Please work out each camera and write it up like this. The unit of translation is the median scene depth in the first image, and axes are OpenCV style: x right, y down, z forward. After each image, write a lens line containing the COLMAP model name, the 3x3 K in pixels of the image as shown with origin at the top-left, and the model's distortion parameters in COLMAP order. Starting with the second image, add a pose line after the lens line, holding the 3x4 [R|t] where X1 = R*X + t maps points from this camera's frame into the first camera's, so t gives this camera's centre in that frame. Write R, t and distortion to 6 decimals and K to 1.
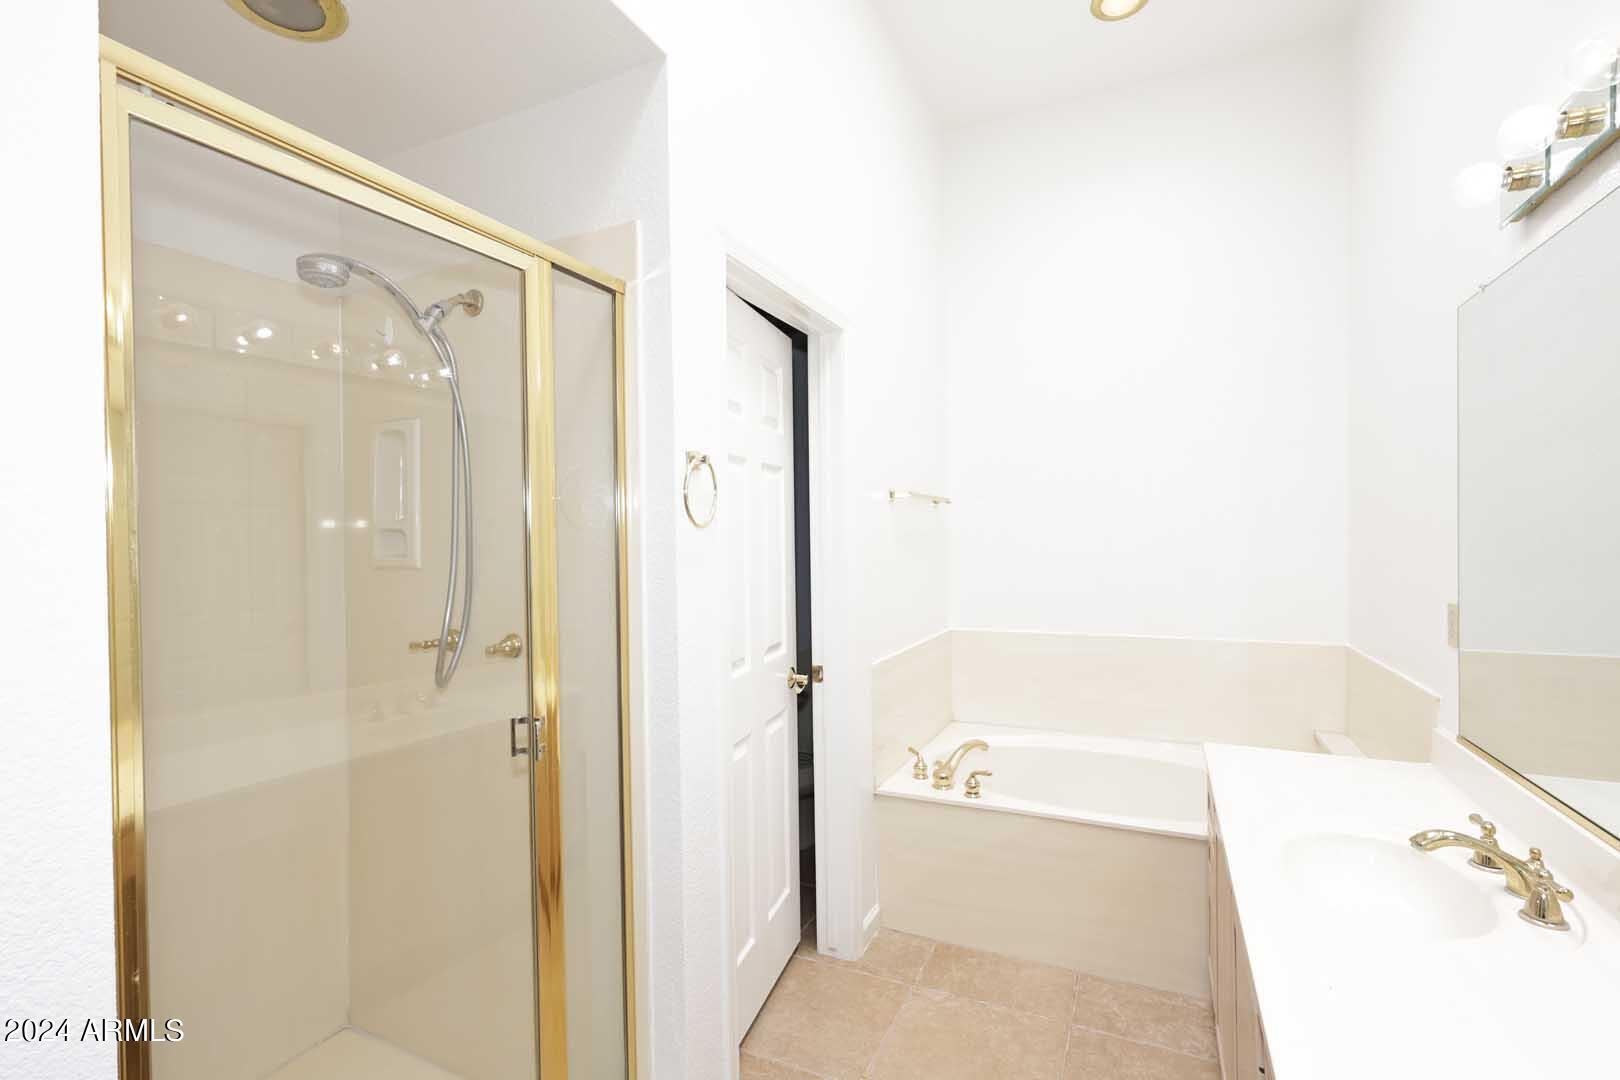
lens RADIAL K [[731.4, 0, 811.0], [0, 731.4, 545.5], [0, 0, 1]] dist [-0.000010, -0.000123]
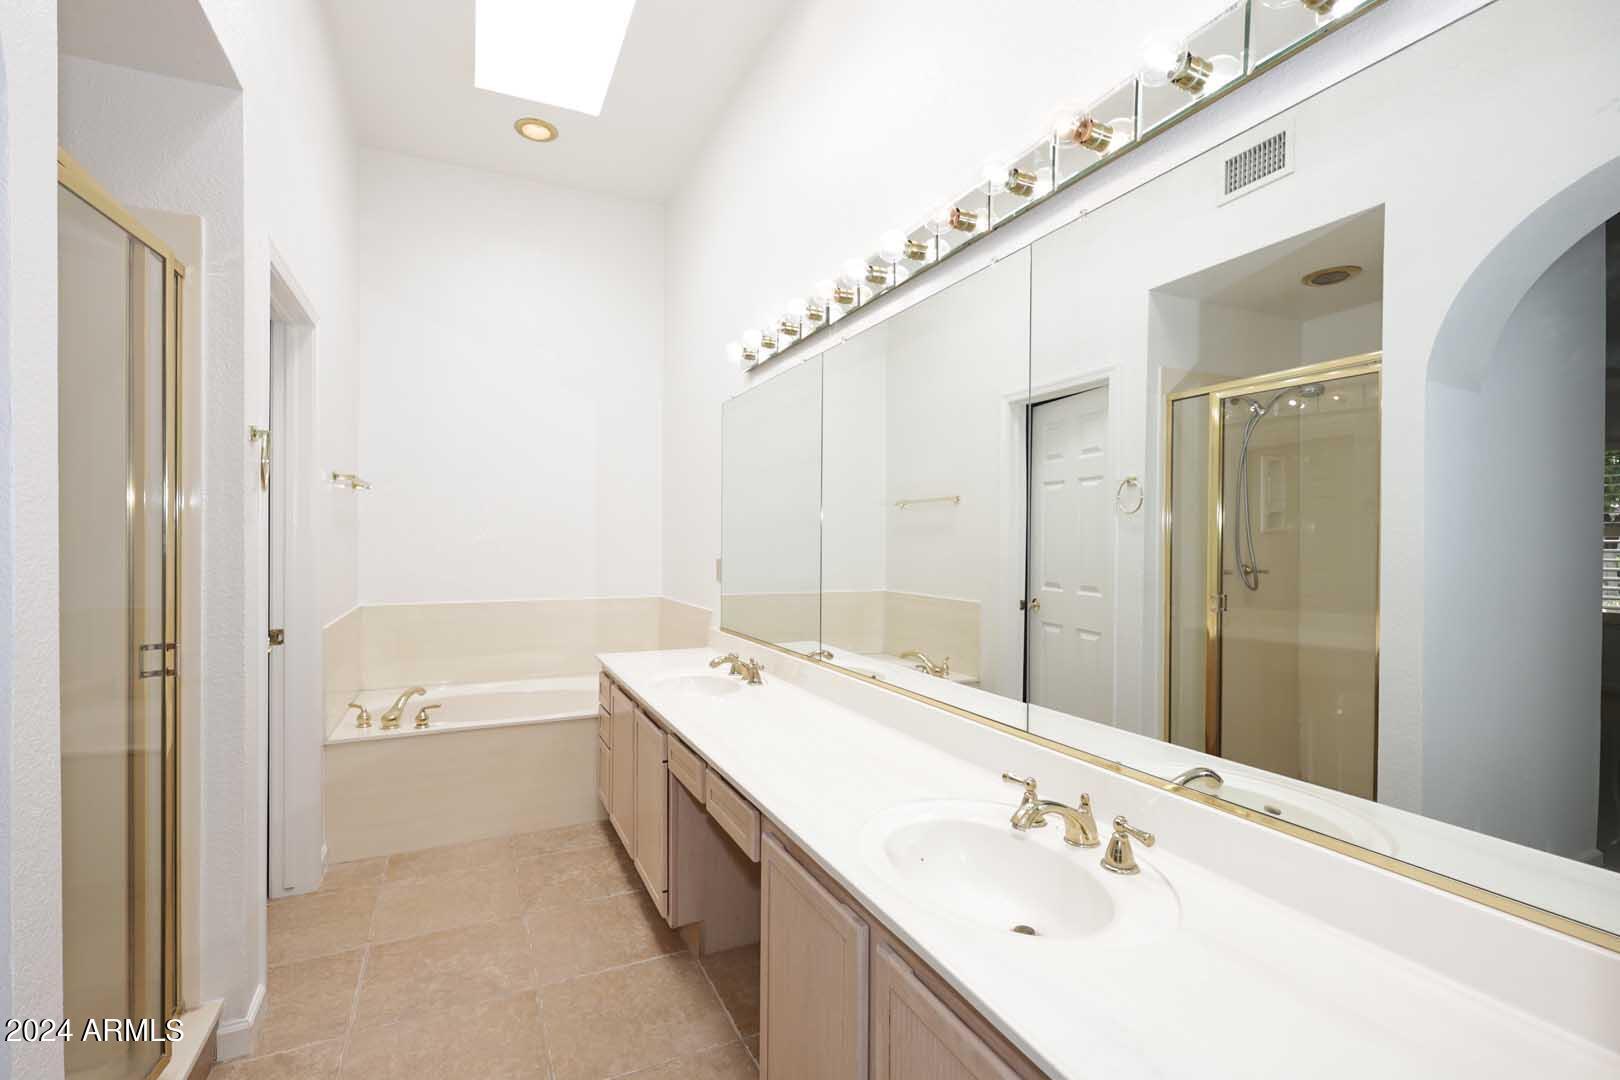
lens RADIAL K [[731.4, 0, 811.0], [0, 731.4, 545.5], [0, 0, 1]] dist [-0.000010, -0.000123]
pose [[0.634978, 0.012064, 0.772436, -0.354107], [-0.007503, 0.999927, -0.009449, 0.050066], [-0.772494, 0.000205, 0.635022, -0.316452]]
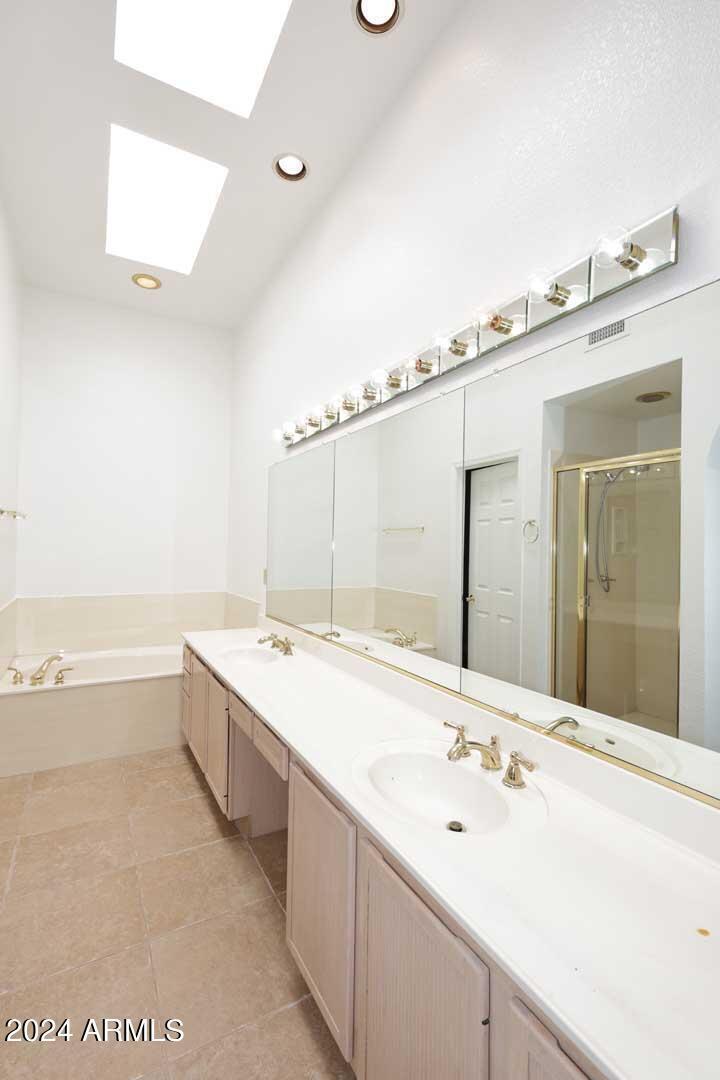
lens RADIAL K [[487.6, 0, 360.0], [0, 487.6, 540.0], [0, 0, 1]] dist [-0.000010, -0.000123]
pose [[0.583912, 0.034774, 0.811072, -0.372531], [-0.017705, 0.999390, -0.030102, 0.014337], [-0.811624, 0.003217, 0.584171, -0.339127]]
